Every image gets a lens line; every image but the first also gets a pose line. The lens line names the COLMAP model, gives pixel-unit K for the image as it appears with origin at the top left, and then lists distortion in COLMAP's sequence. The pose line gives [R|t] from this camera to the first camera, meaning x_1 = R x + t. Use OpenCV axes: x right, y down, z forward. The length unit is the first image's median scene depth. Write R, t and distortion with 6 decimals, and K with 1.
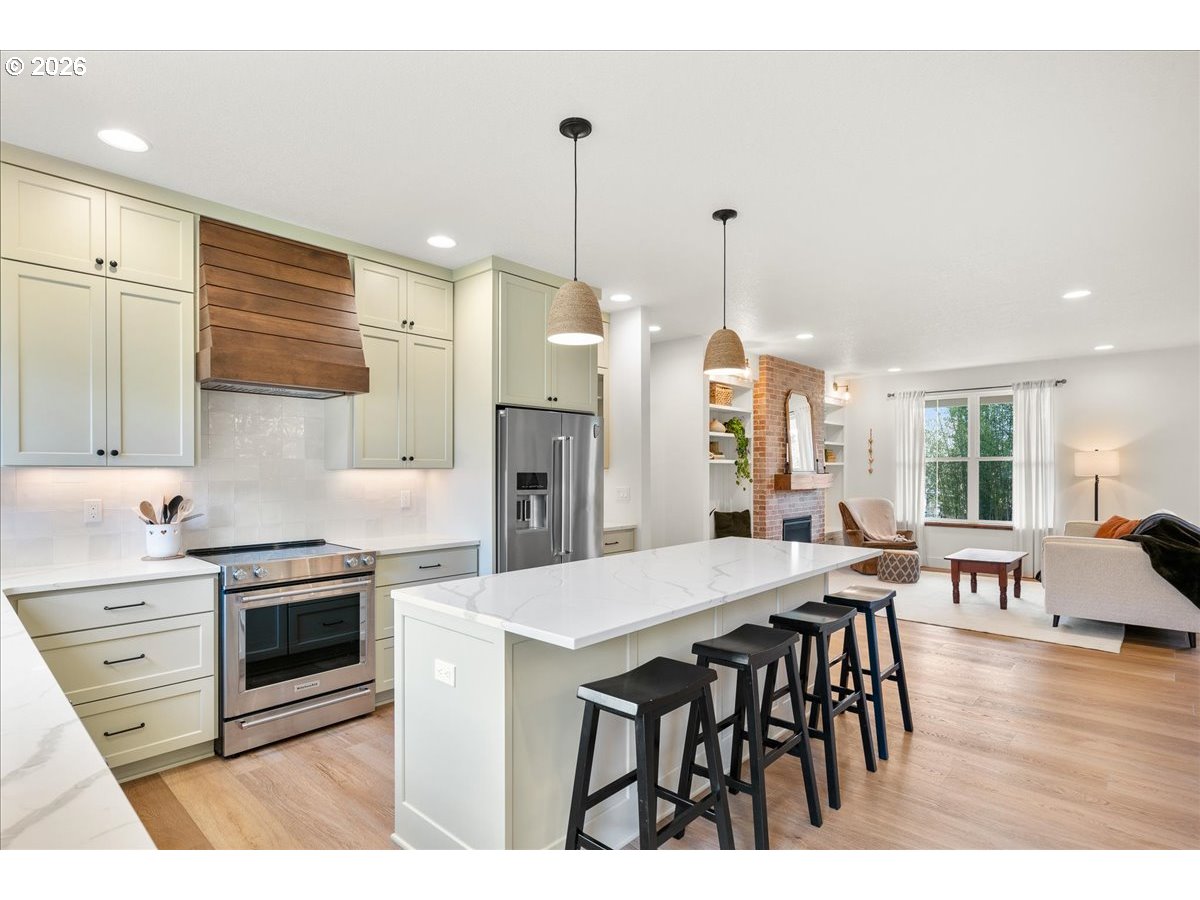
lens RADIAL K [[614.8, 0, 599.1], [0, 614.8, 481.1], [0, 0, 1]] dist [0.001474, -0.000022]
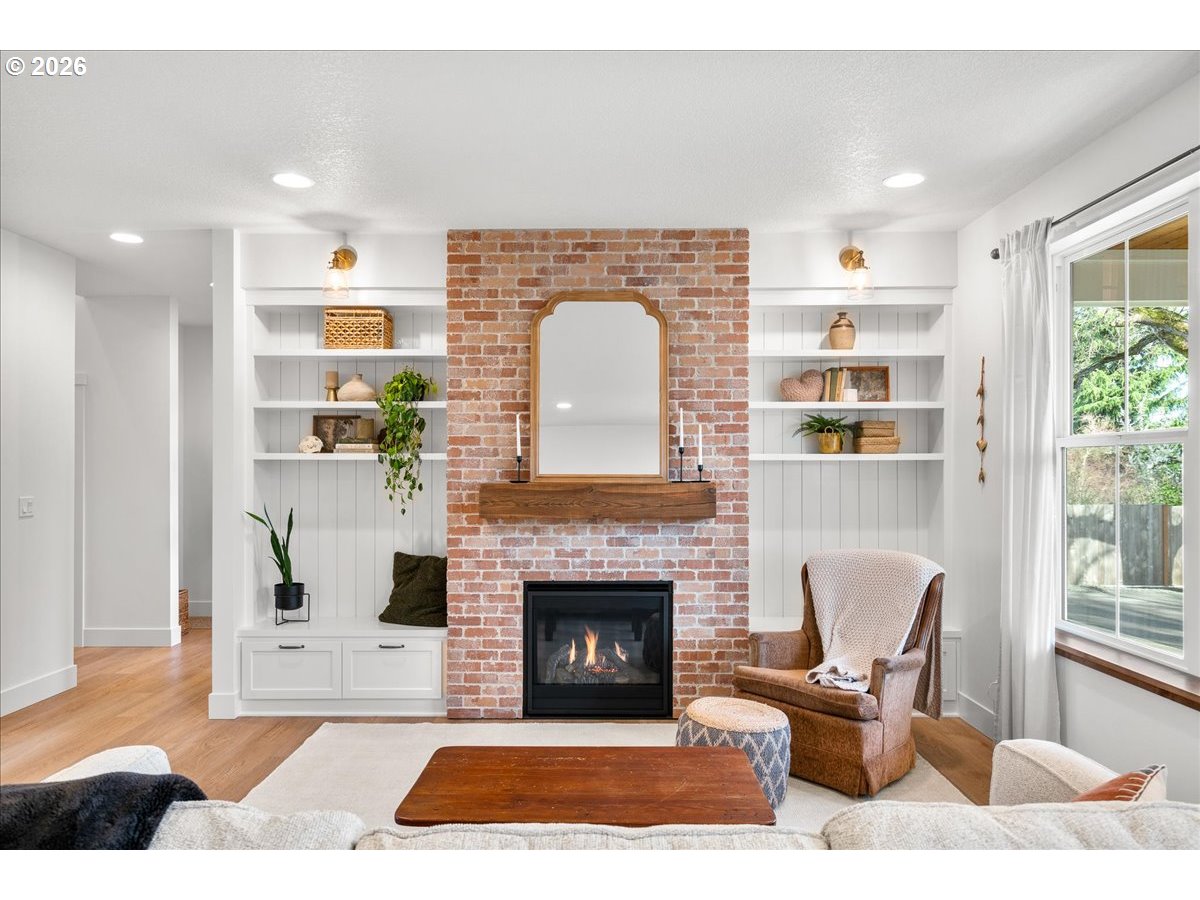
lens RADIAL K [[620.1, 0, 600.0], [0, 620.1, 450.0], [0, 0, 1]] dist [0.001600, 0.000115]
pose [[0.675381, 0.007724, -0.737429, 0.656633], [-0.011639, 0.999932, -0.000186, -0.034396], [0.737377, 0.008709, 0.675425, 0.708990]]
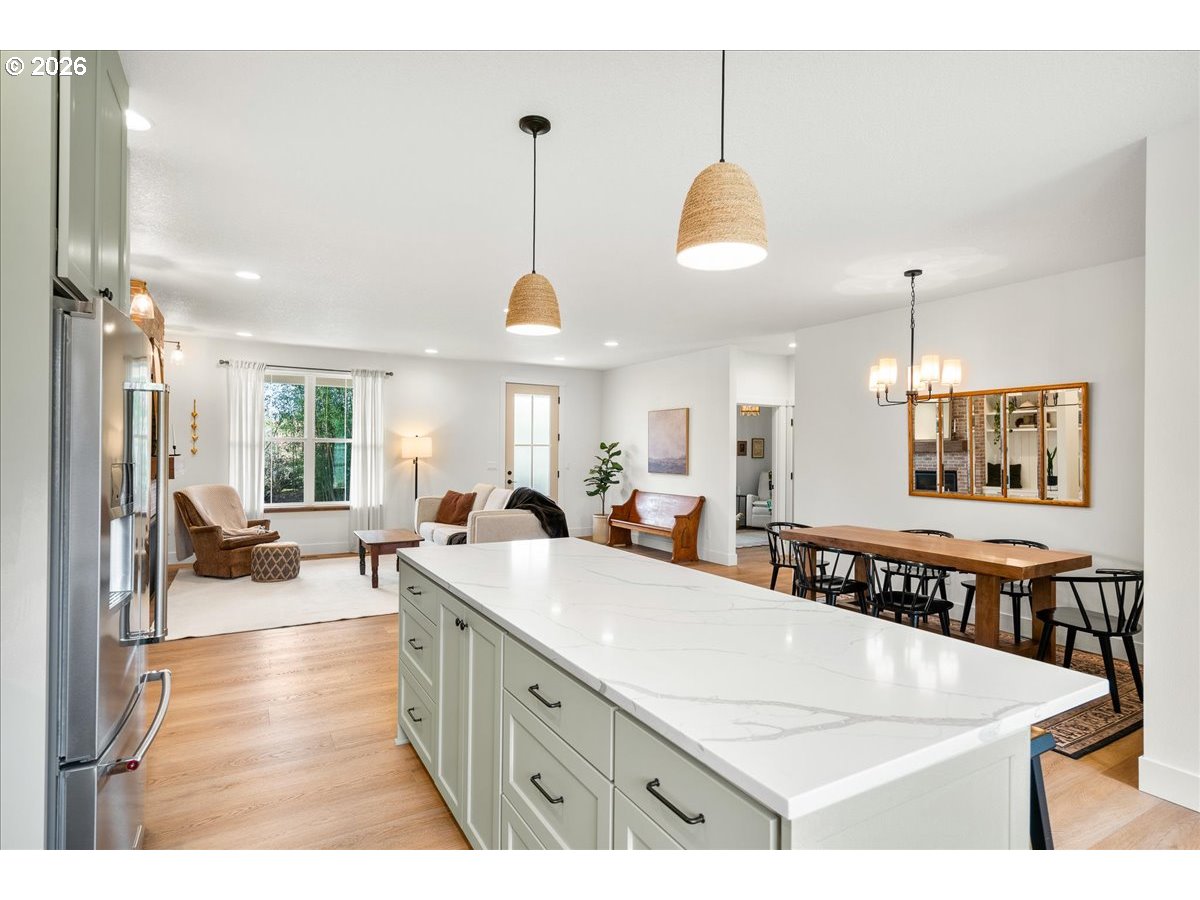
lens RADIAL K [[620.1, 0, 600.0], [0, 620.1, 450.0], [0, 0, 1]] dist [0.001600, 0.000115]
pose [[0.302914, 0.007844, 0.952986, -0.208959], [0.005641, 0.999934, -0.010023, -0.008671], [-0.953001, 0.008412, 0.302849, 0.285171]]
